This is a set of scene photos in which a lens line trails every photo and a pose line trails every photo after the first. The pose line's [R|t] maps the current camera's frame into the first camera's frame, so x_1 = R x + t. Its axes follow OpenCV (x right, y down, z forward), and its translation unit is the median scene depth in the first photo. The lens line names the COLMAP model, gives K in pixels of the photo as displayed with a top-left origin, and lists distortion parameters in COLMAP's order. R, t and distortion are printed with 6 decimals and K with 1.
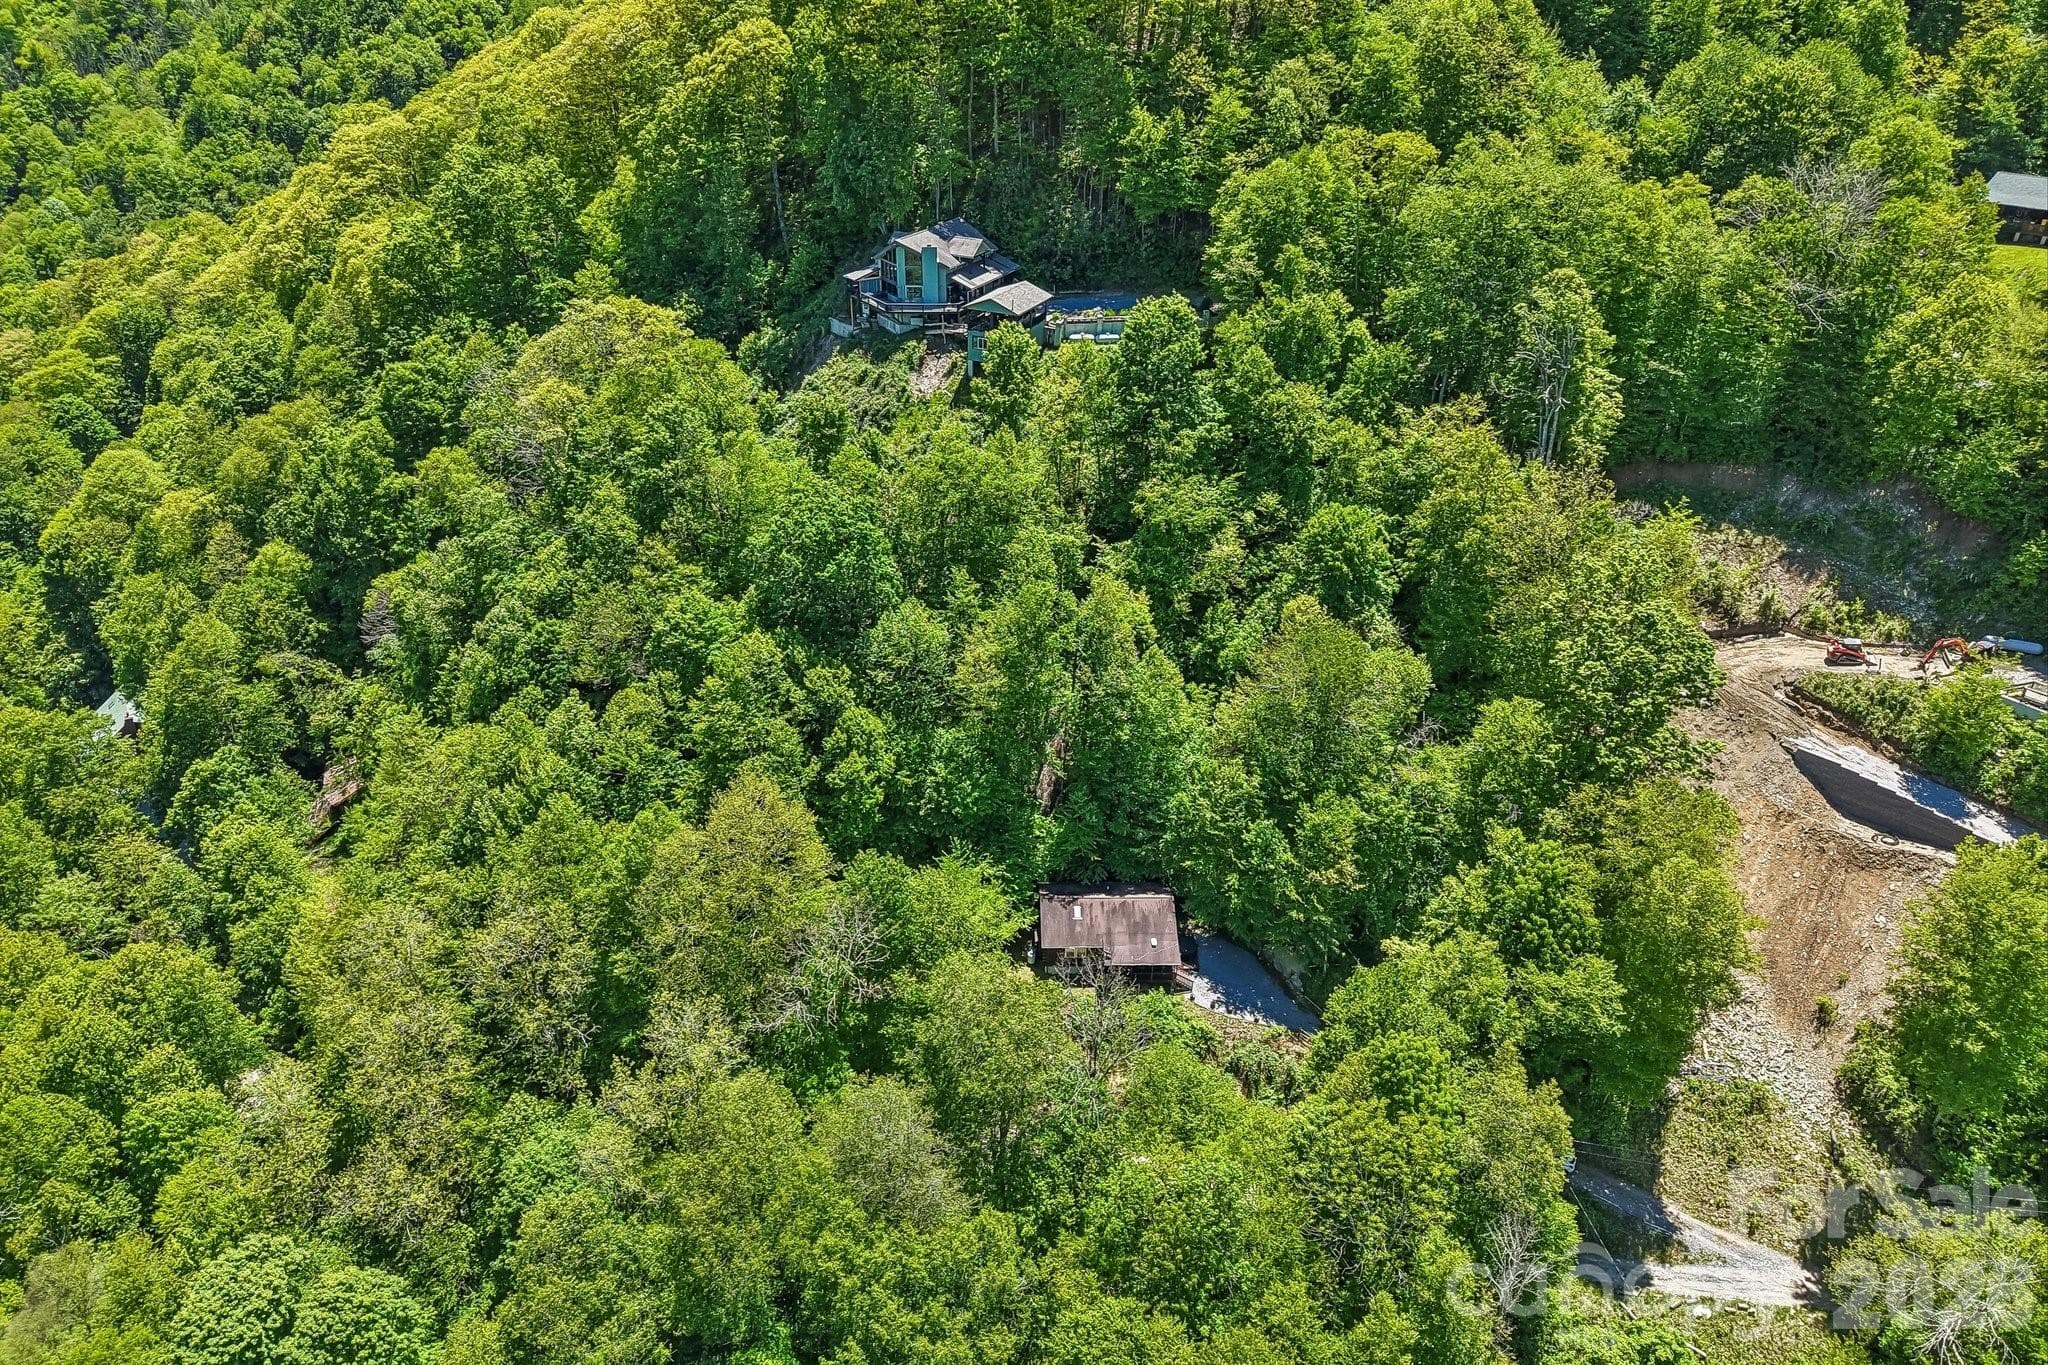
lens RADIAL K [[1364.4, 0, 1038.9], [0, 1364.4, 693.4], [0, 0, 1]] dist [0.012253, -0.005615]
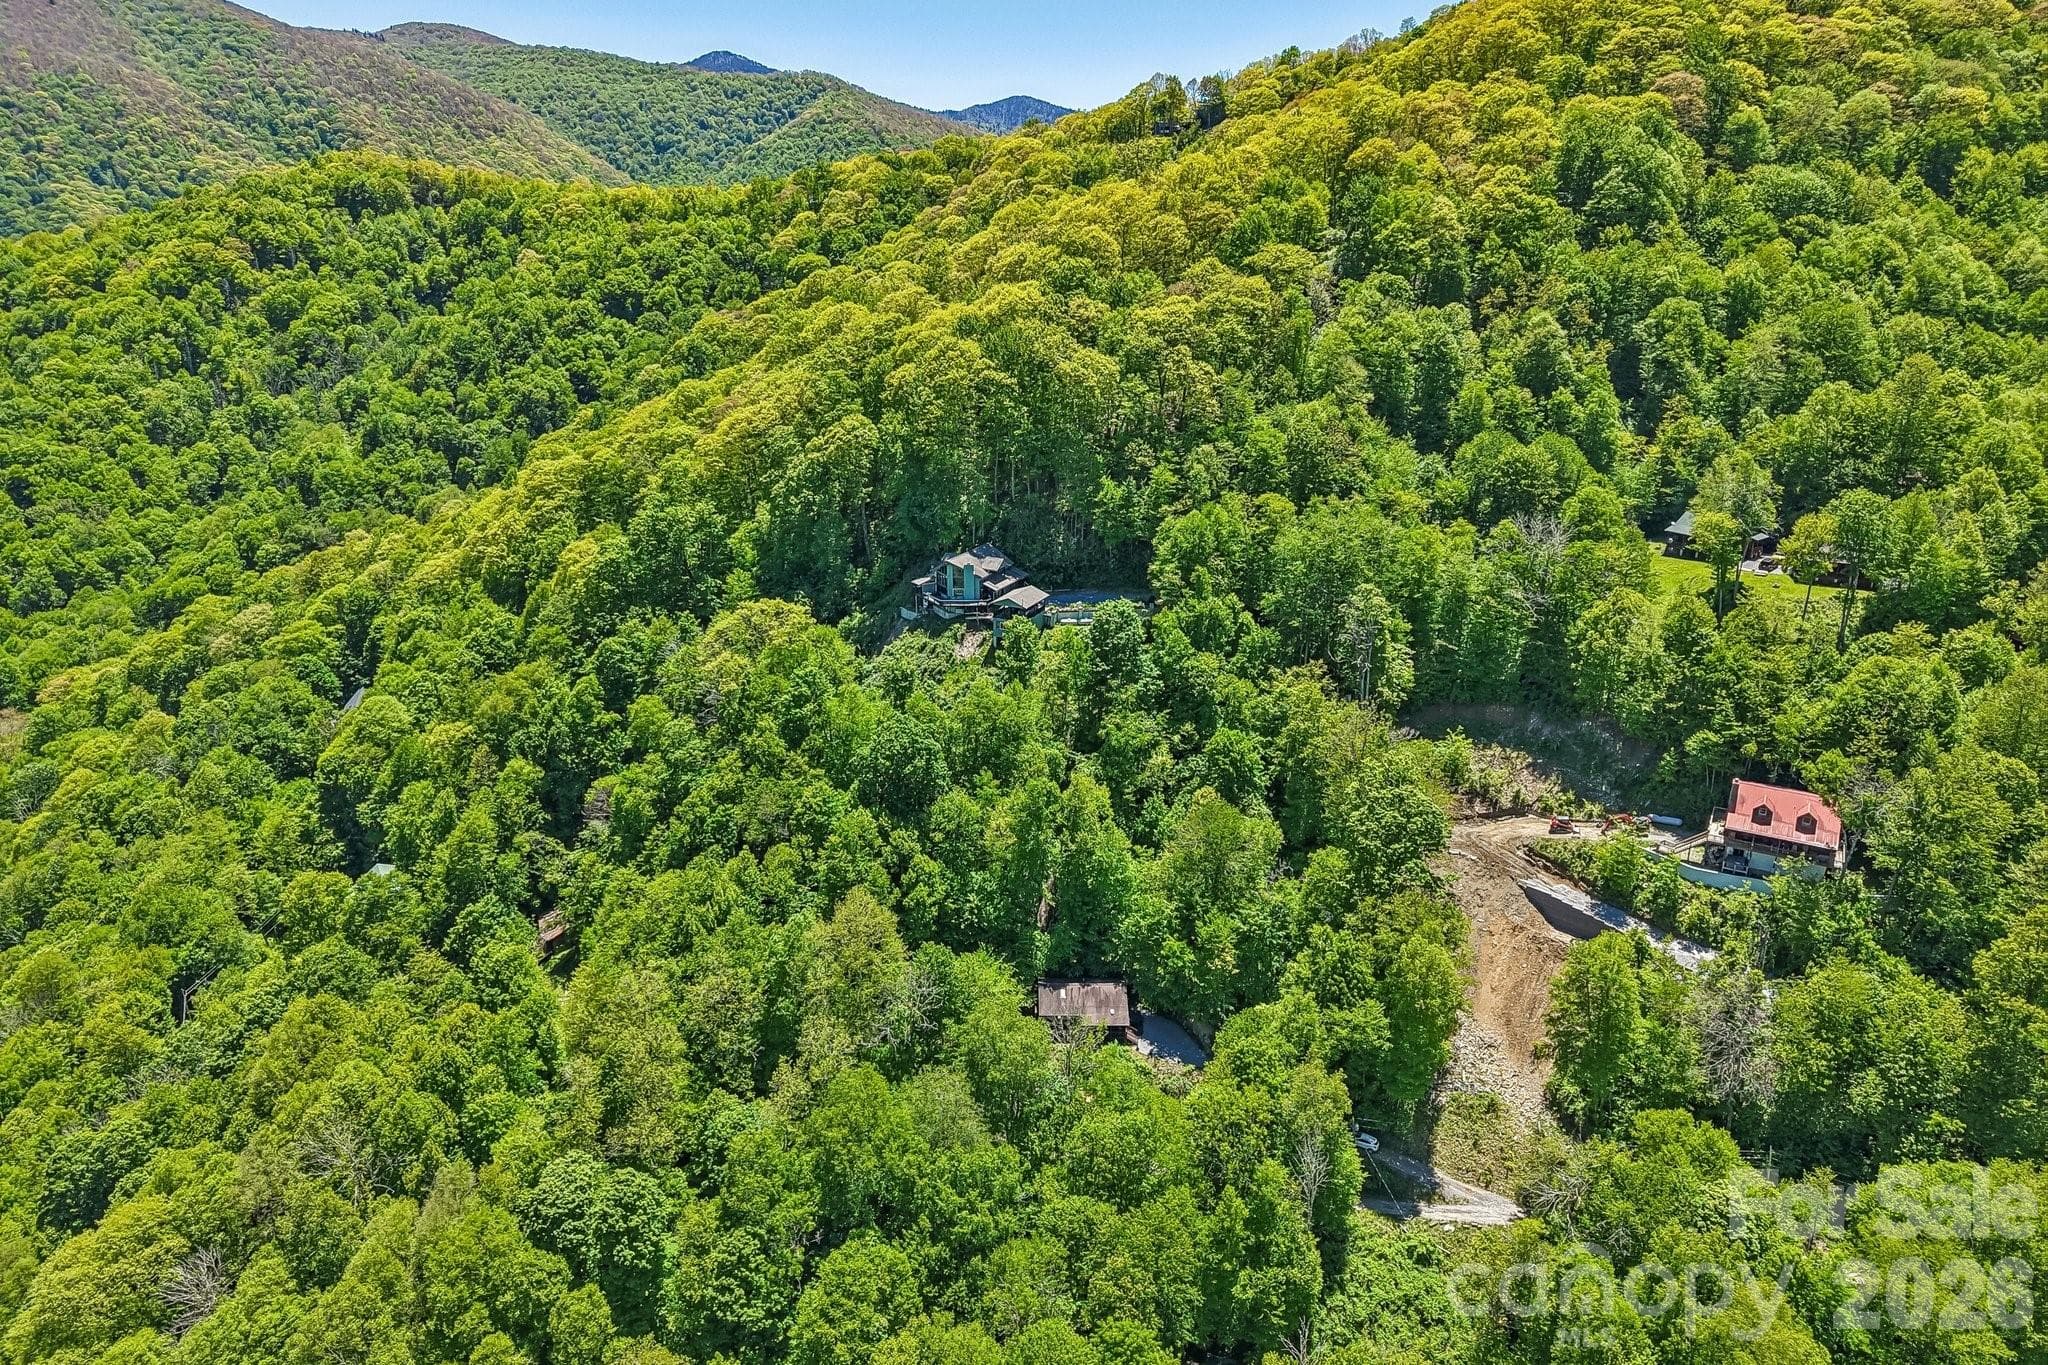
lens RADIAL K [[1364.4, 0, 1022.9], [0, 1364.4, 676.0], [0, 0, 1]] dist [0.012253, -0.005615]
pose [[0.999656, -0.001698, -0.026172, 0.023825], [-0.003212, 0.982463, -0.186427, 0.092827], [0.026029, 0.186447, 0.982120, -0.554999]]
